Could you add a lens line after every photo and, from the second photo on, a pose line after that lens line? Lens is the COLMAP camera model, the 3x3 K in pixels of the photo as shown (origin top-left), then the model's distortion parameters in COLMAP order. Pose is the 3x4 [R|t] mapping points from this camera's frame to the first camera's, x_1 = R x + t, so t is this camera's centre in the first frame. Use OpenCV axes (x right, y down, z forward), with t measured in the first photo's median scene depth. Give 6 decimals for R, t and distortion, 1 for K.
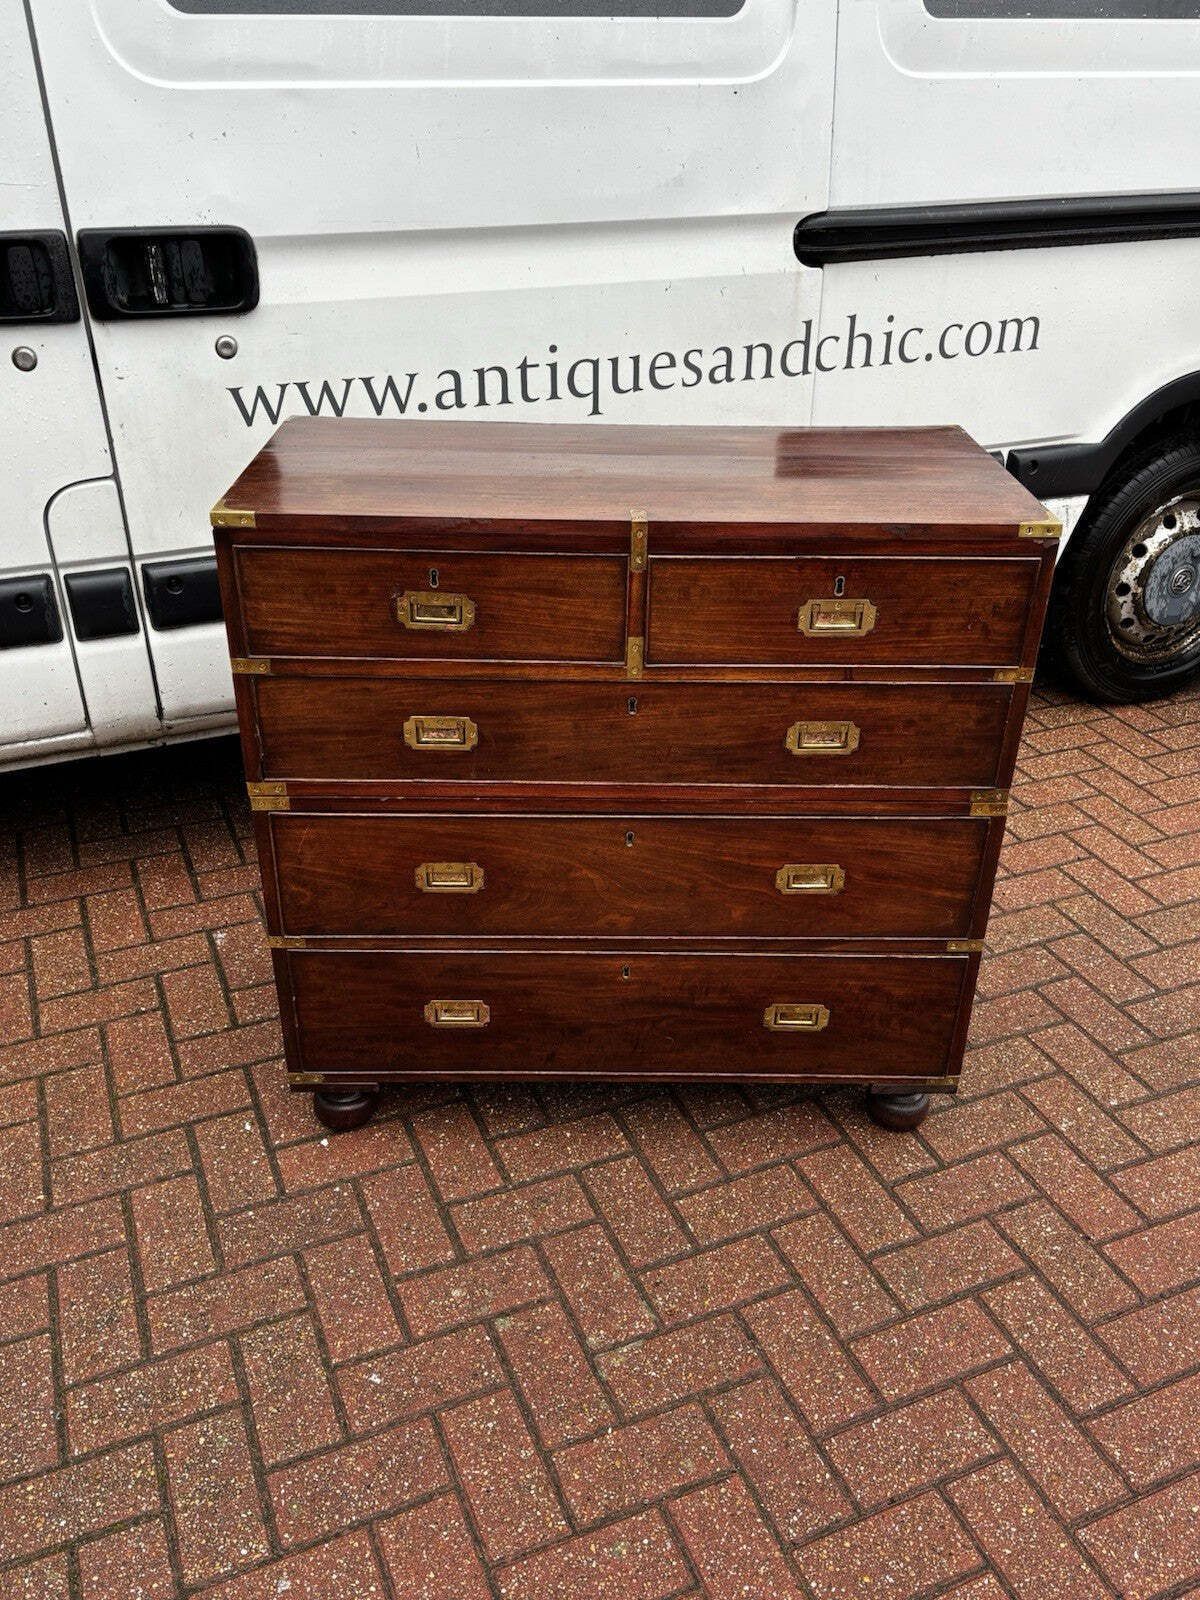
lens RADIAL K [[1301.7, 0, 600.0], [0, 1301.7, 800.0], [0, 0, 1]] dist [0.019848, -0.003281]
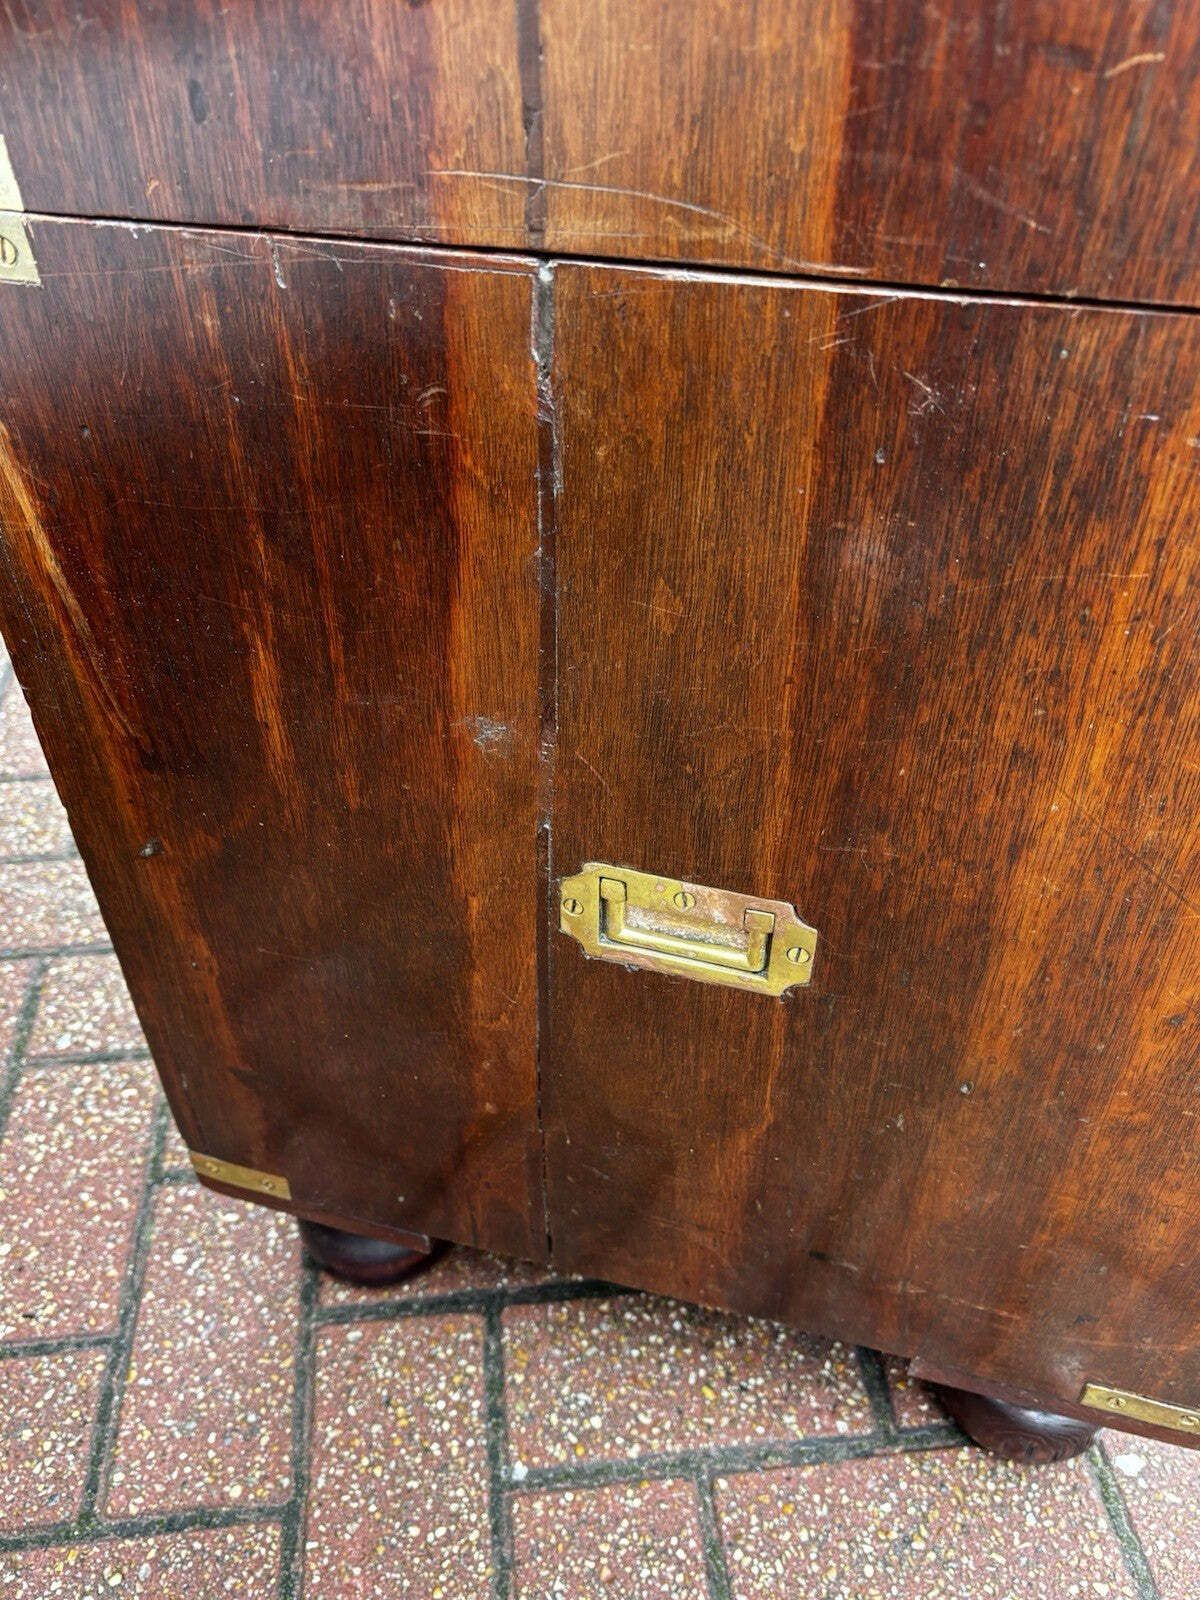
lens RADIAL K [[1296.3, 0, 590.3], [0, 1296.3, 798.0], [0, 0, 1]] dist [0.051123, -0.073258]
pose [[0.288695, -0.632614, 0.718648, -0.435965], [0.474220, 0.746548, 0.466670, -0.106834], [-0.831728, 0.206072, 0.515522, 1.017939]]
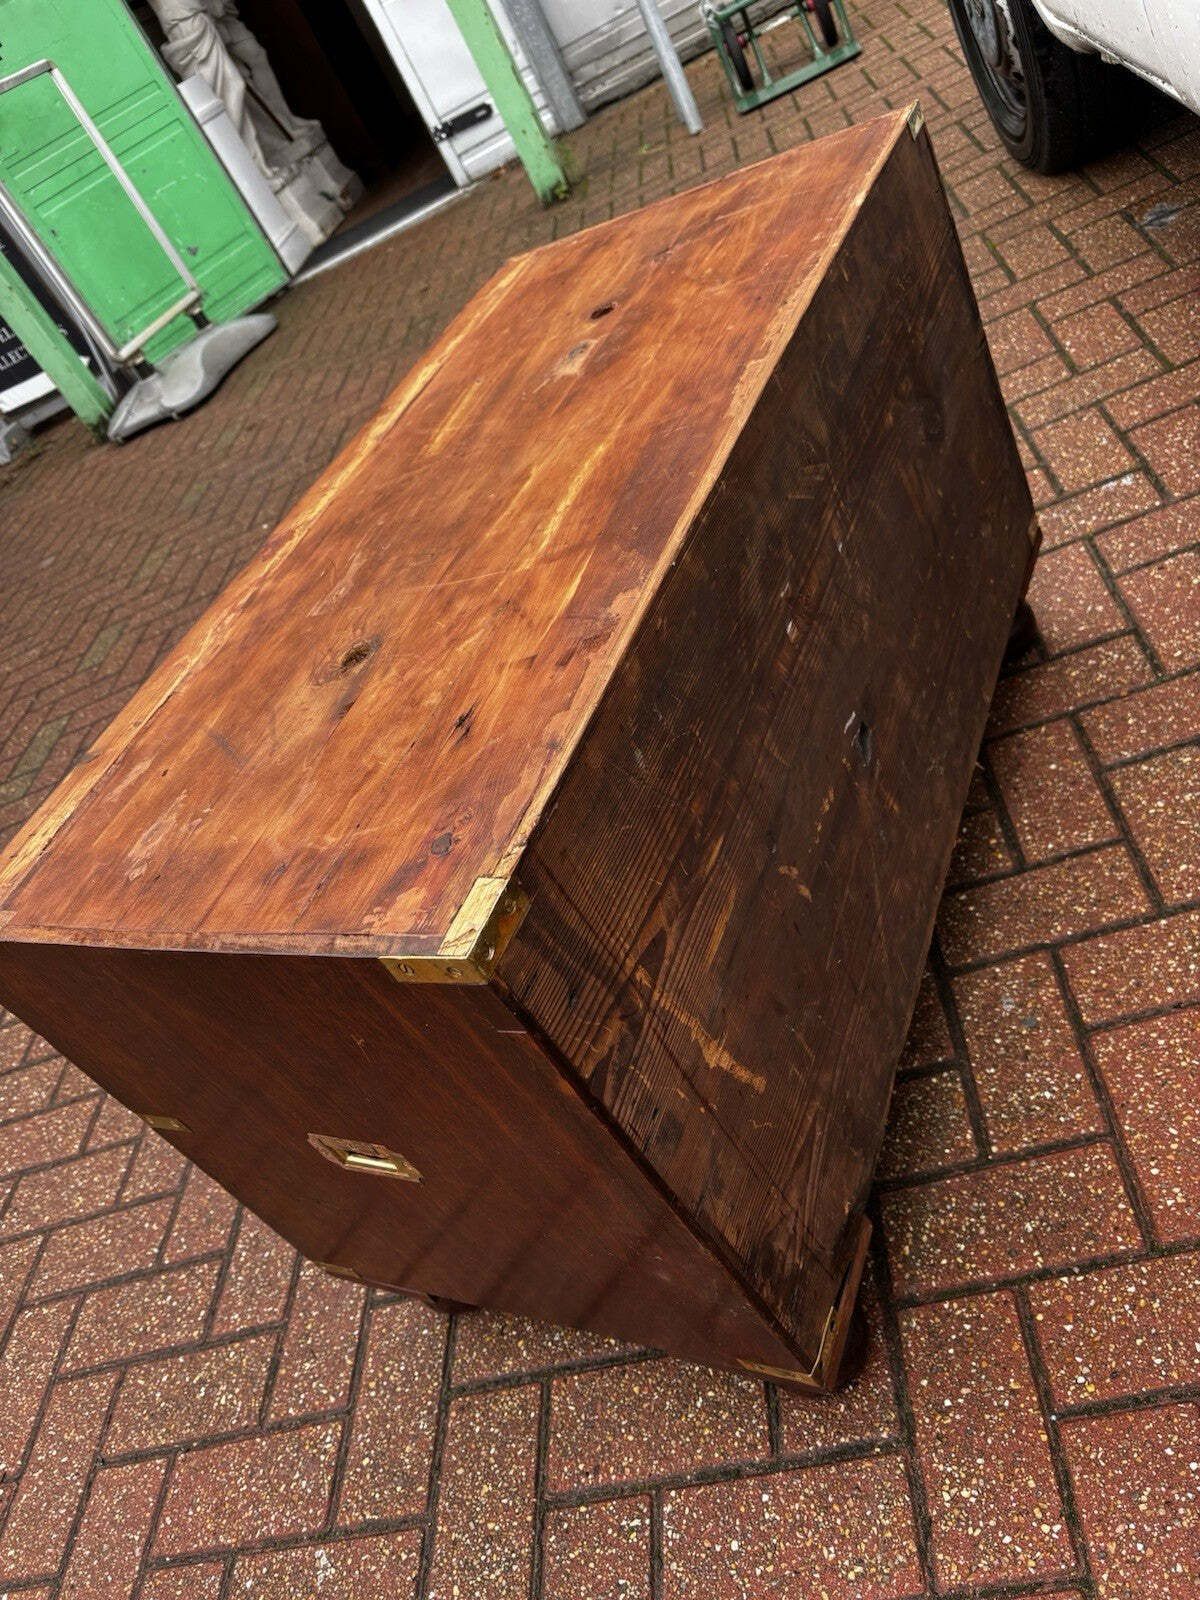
lens RADIAL K [[1216.9, 0, 604.1], [0, 1216.9, 807.2], [0, 0, 1]] dist [0.071941, -0.097487]
pose [[-0.376785, 0.718466, -0.584670, 0.447861], [-0.020414, 0.624595, 0.780682, -0.408180], [0.926076, 0.306084, -0.220671, 1.305496]]
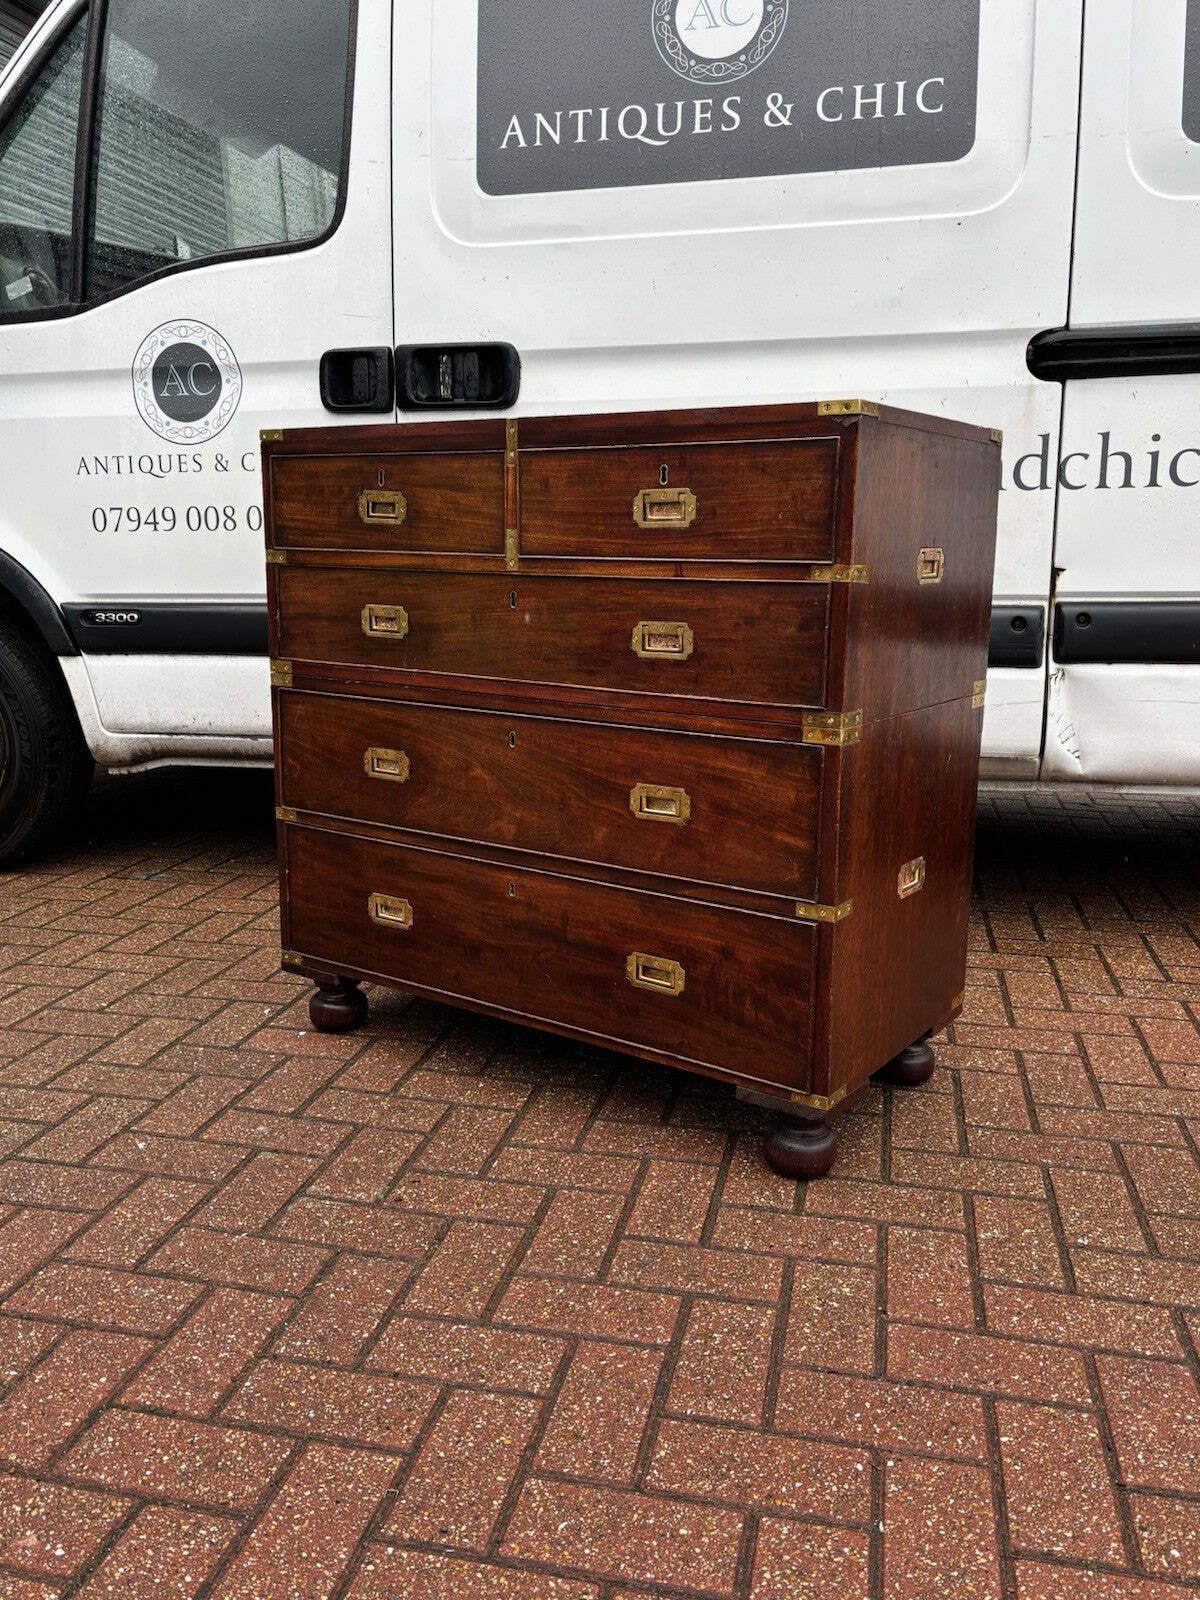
lens RADIAL K [[1305.0, 0, 597.4], [0, 1305.0, 792.3], [0, 0, 1]] dist [0.016781, 0.003181]
pose [[0.812272, 0.103499, -0.574022, 0.677352], [-0.282497, 0.930811, -0.231919, 0.290550], [0.510303, 0.350541, 0.785310, 0.215530]]
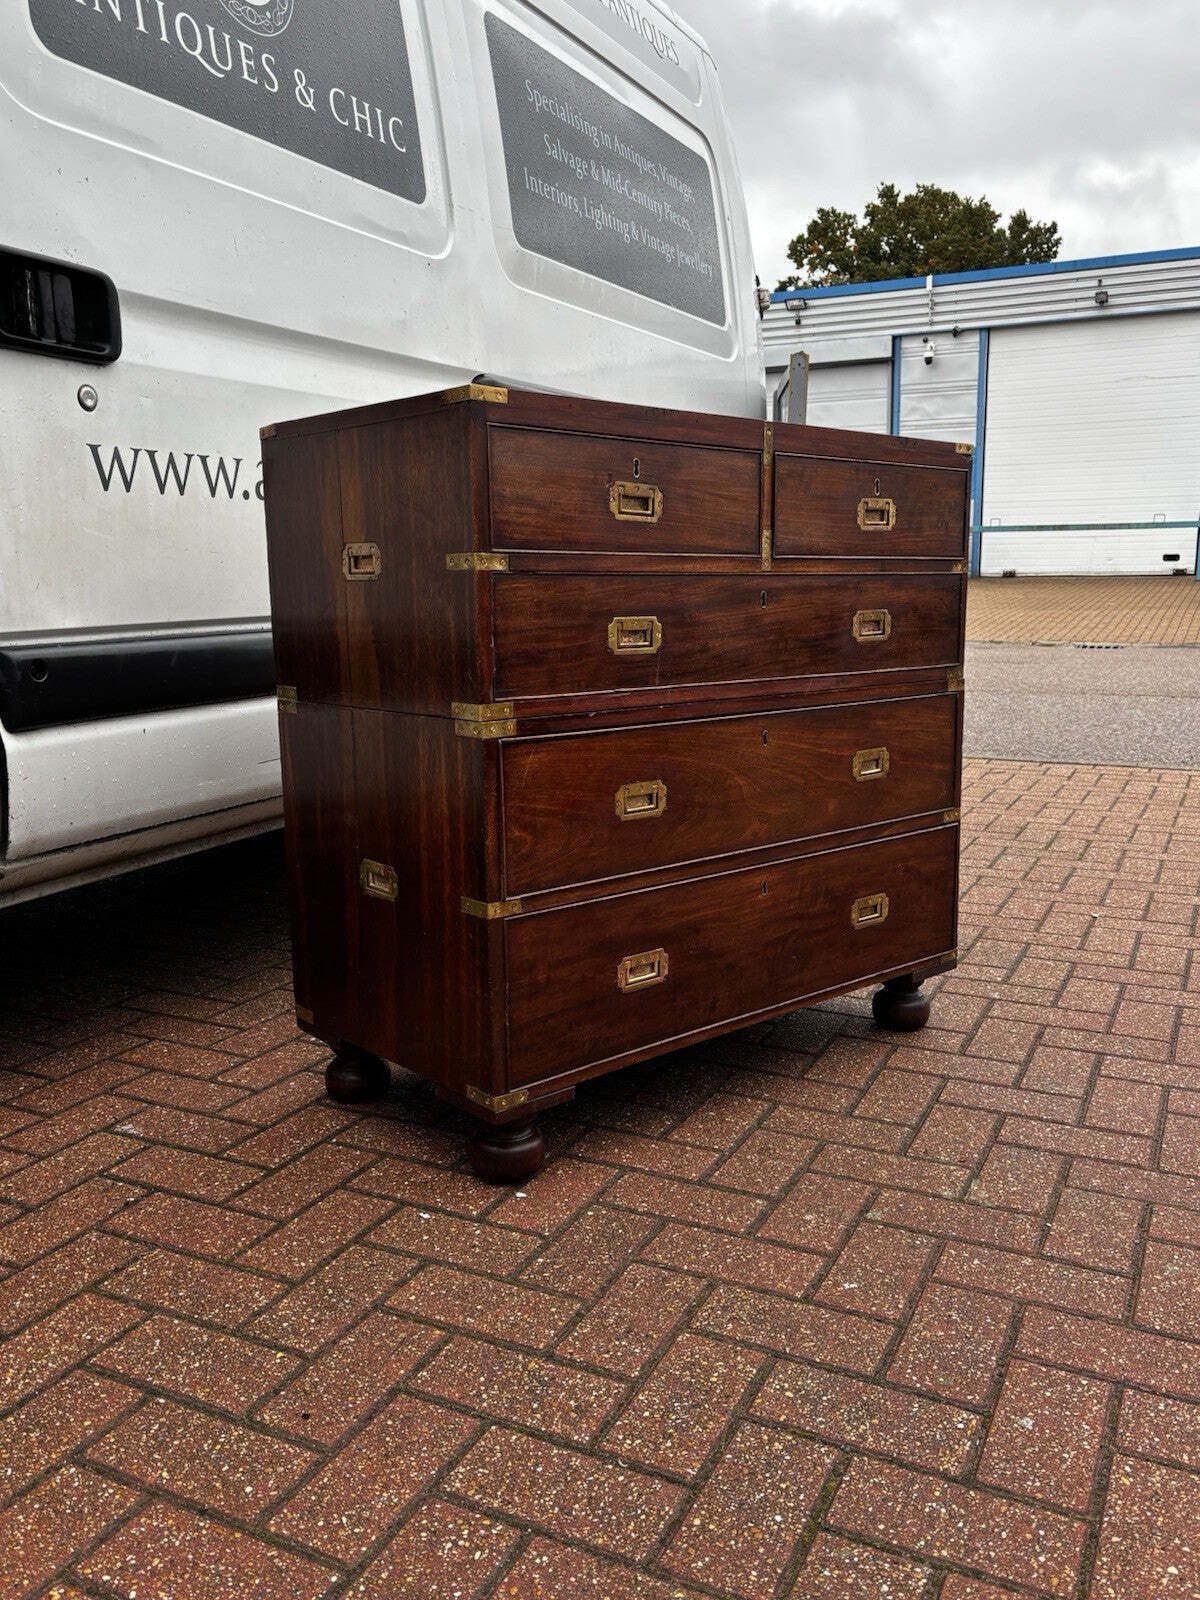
lens RADIAL K [[1301.7, 0, 600.0], [0, 1301.7, 800.0], [0, 0, 1]] dist [0.019848, -0.003281]
pose [[0.759041, -0.128291, 0.638278, -0.751202], [0.335182, 0.917483, -0.214190, 0.254814], [-0.558130, 0.376518, 0.739408, 0.300652]]
